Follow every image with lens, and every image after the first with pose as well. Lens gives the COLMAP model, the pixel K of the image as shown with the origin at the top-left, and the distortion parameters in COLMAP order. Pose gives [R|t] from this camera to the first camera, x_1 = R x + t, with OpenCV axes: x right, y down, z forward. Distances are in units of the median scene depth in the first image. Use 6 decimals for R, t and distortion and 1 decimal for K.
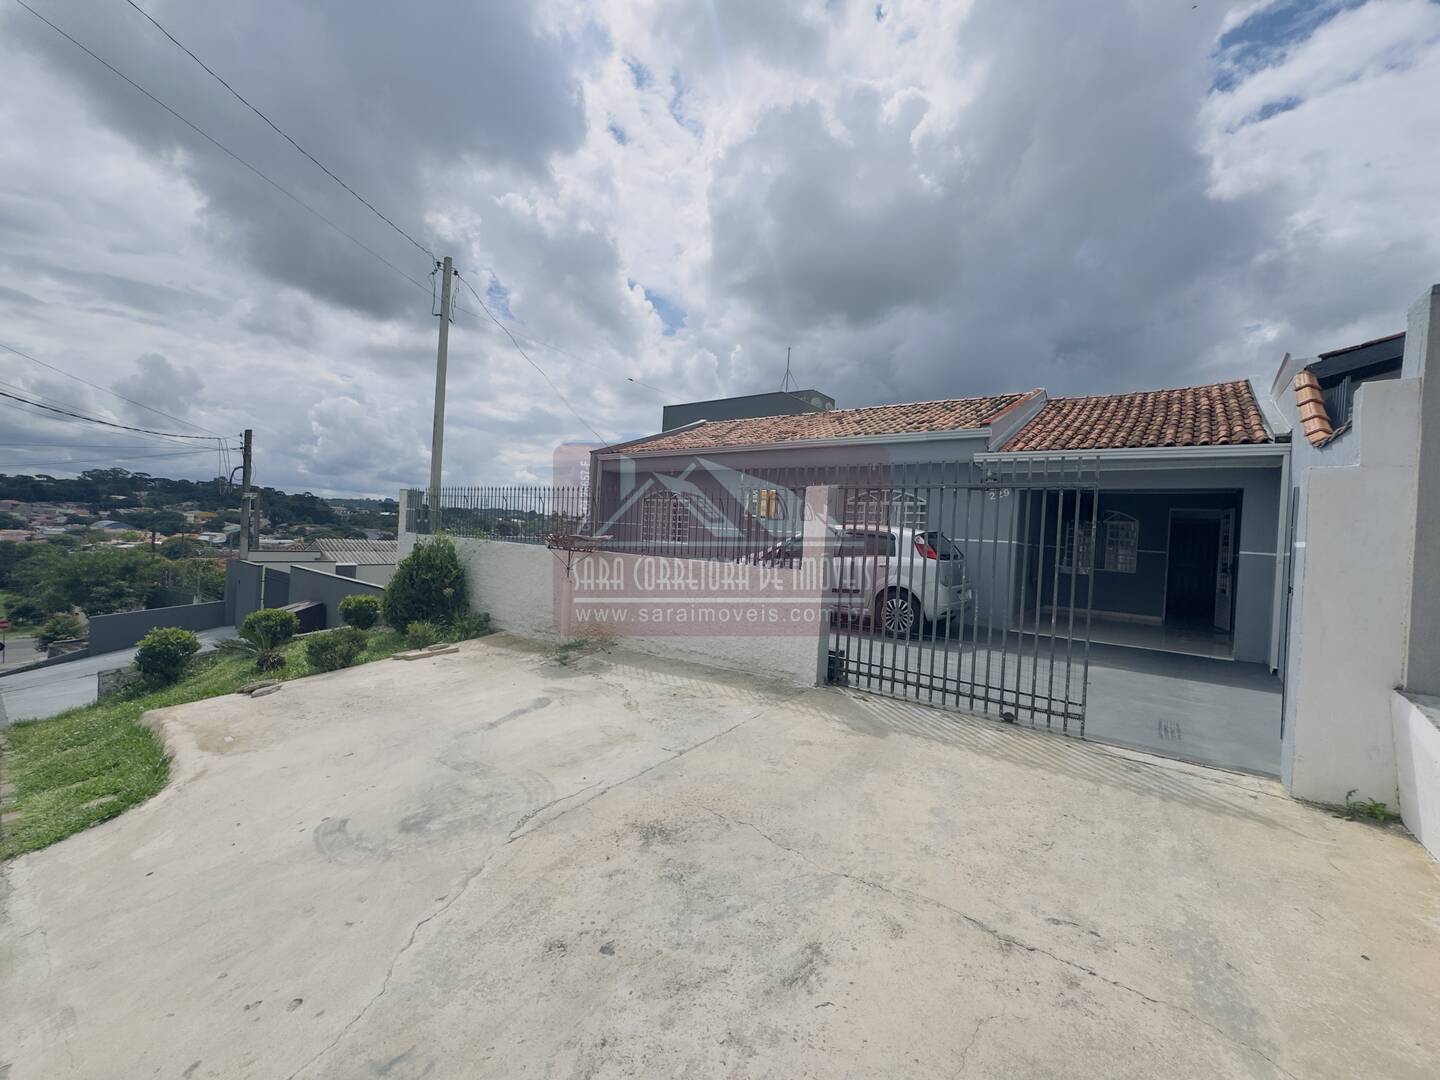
lens RADIAL K [[574.4, 0, 721.7], [0, 574.4, 537.4], [0, 0, 1]] dist [-0.004568, 0.000807]
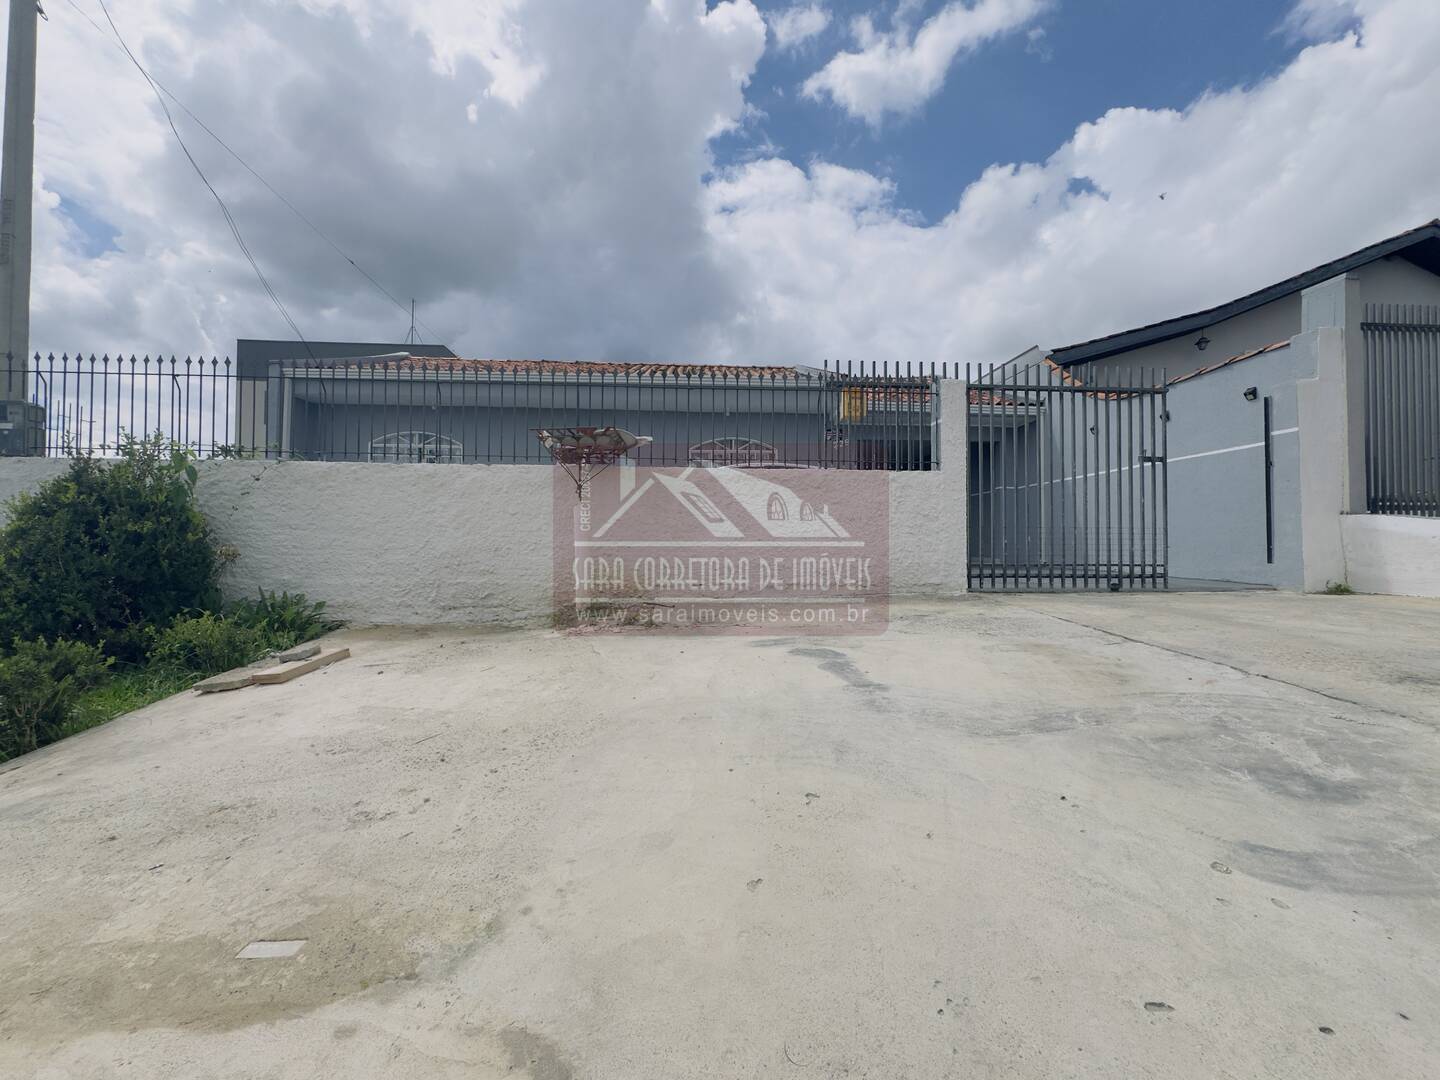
lens RADIAL K [[574.4, 0, 719.4], [0, 574.4, 542.3], [0, 0, 1]] dist [-0.004568, 0.000807]
pose [[0.735849, -0.041250, 0.675888, -0.508987], [0.033031, 0.999141, 0.025017, 0.090449], [-0.676339, 0.003916, 0.736580, 0.375846]]
